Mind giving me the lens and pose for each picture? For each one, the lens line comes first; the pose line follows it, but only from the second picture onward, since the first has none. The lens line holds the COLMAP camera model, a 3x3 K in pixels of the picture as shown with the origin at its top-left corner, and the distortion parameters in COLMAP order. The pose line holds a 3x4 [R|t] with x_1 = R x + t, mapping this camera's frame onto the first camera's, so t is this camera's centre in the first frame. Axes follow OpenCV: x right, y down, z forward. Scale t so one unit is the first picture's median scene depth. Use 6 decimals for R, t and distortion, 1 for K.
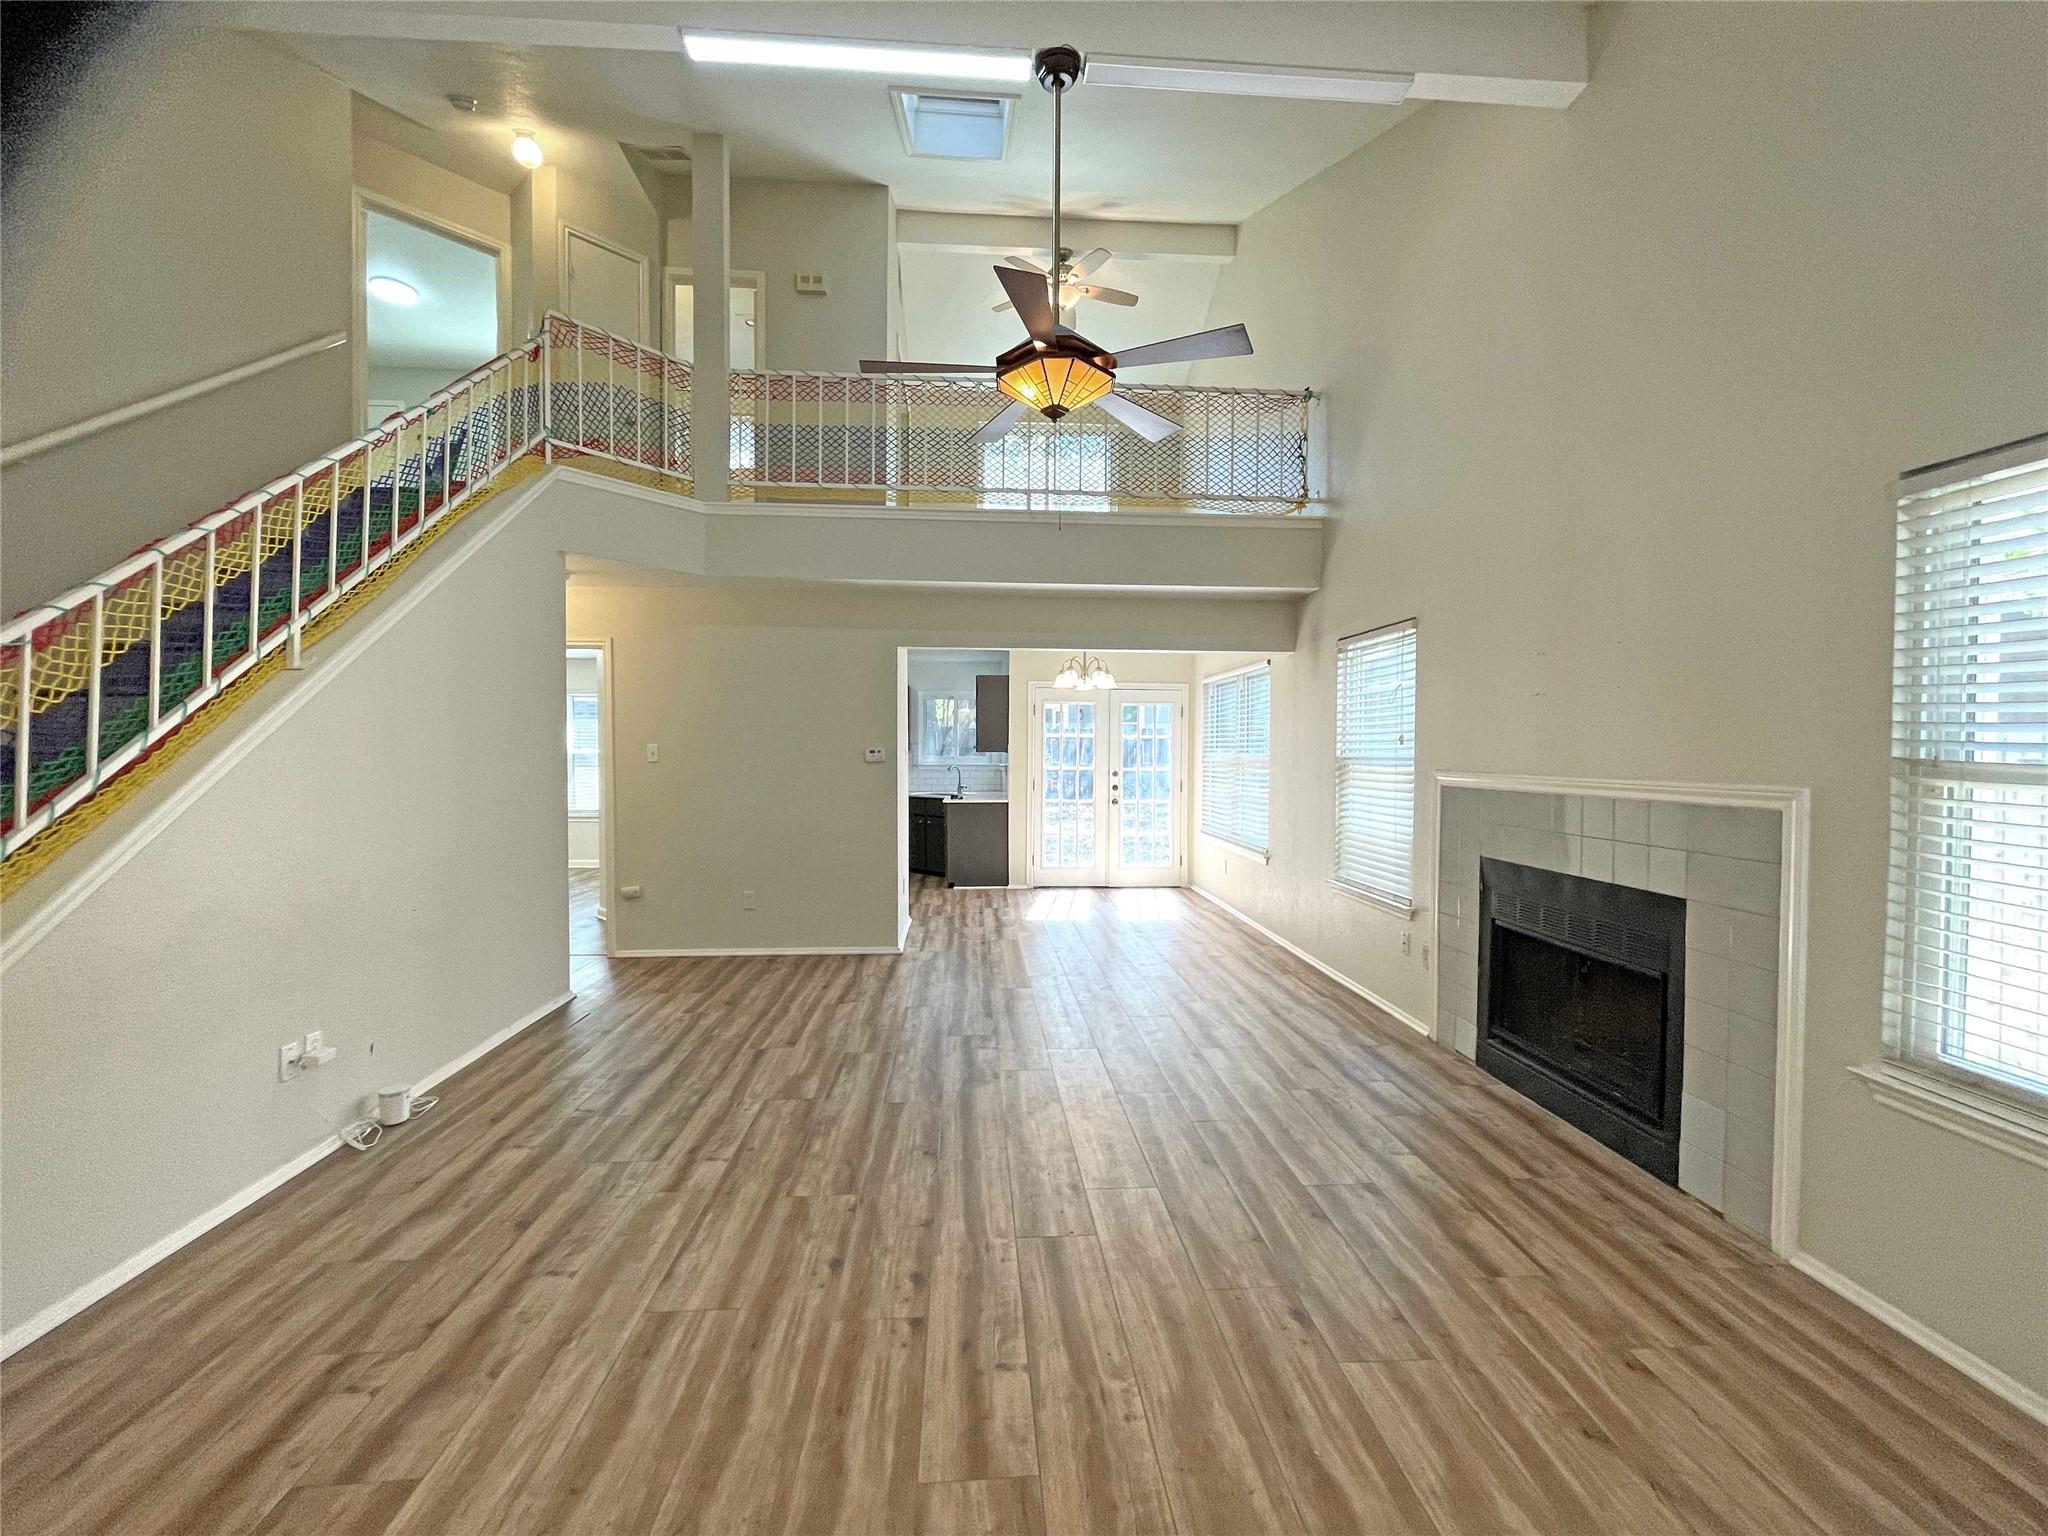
lens RADIAL K [[835.0, 0, 1020.2], [0, 835.0, 759.7], [0, 0, 1]] dist [-0.000019, -0.000032]
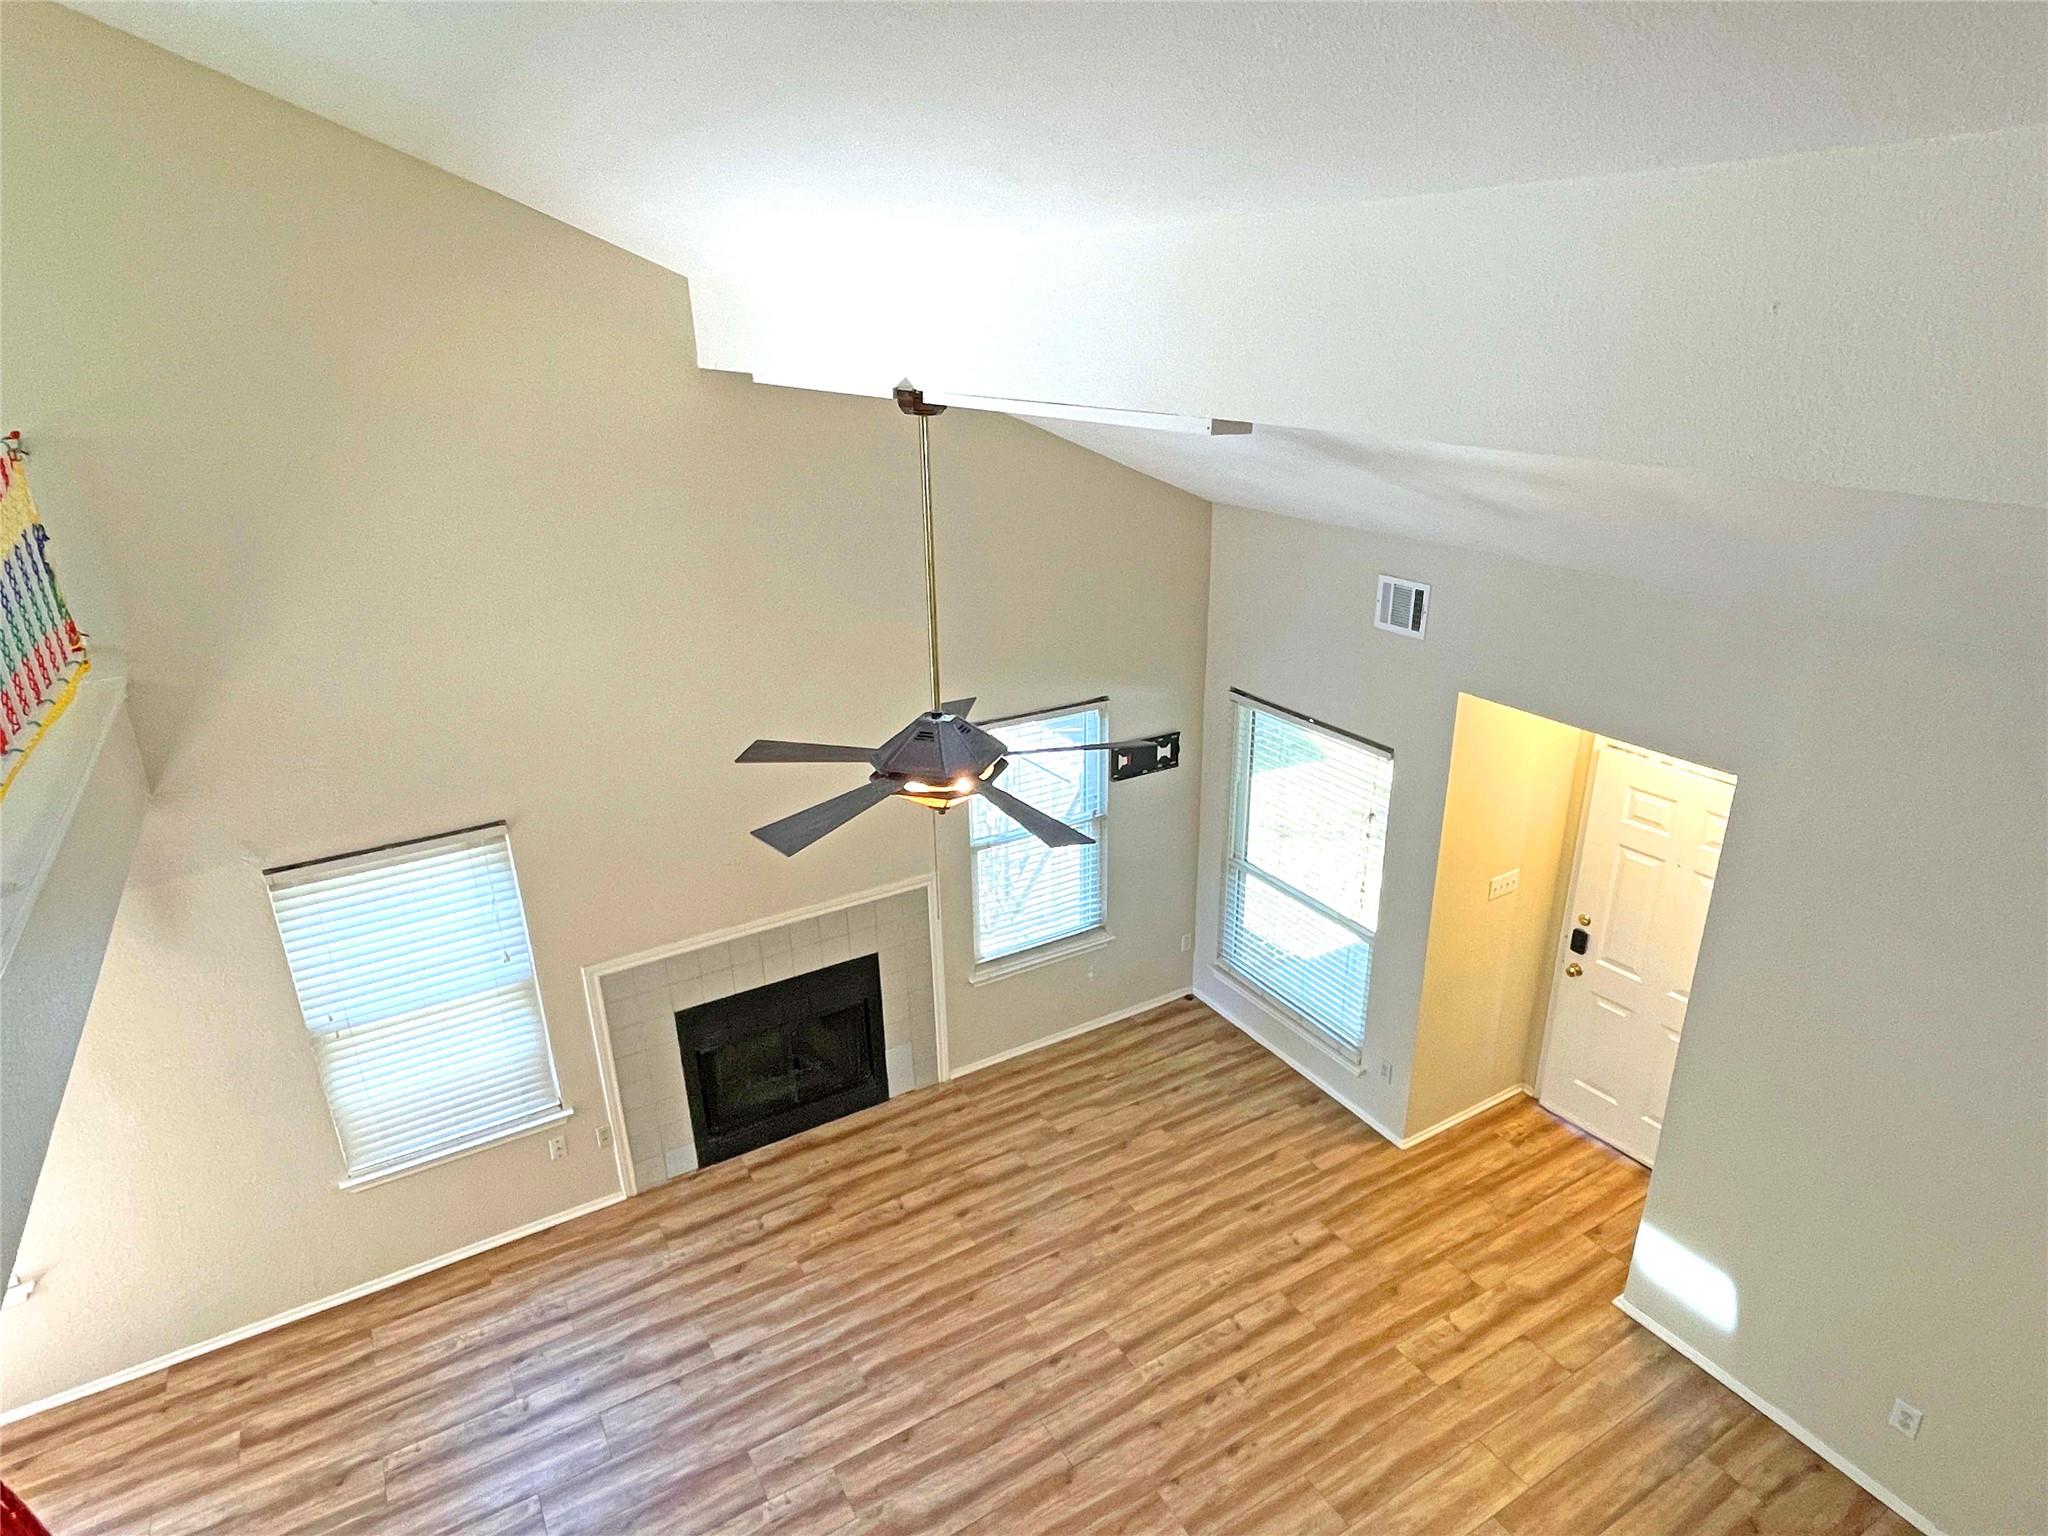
lens RADIAL K [[1162.4, 0, 1020.1], [0, 1162.4, 769.8], [0, 0, 1]] dist [-0.000282, -0.000028]
pose [[-0.450510, -0.328457, 0.830155, -1.408268], [0.026444, 0.924545, 0.380154, -1.302392], [-0.892380, 0.193216, -0.407831, 2.040636]]
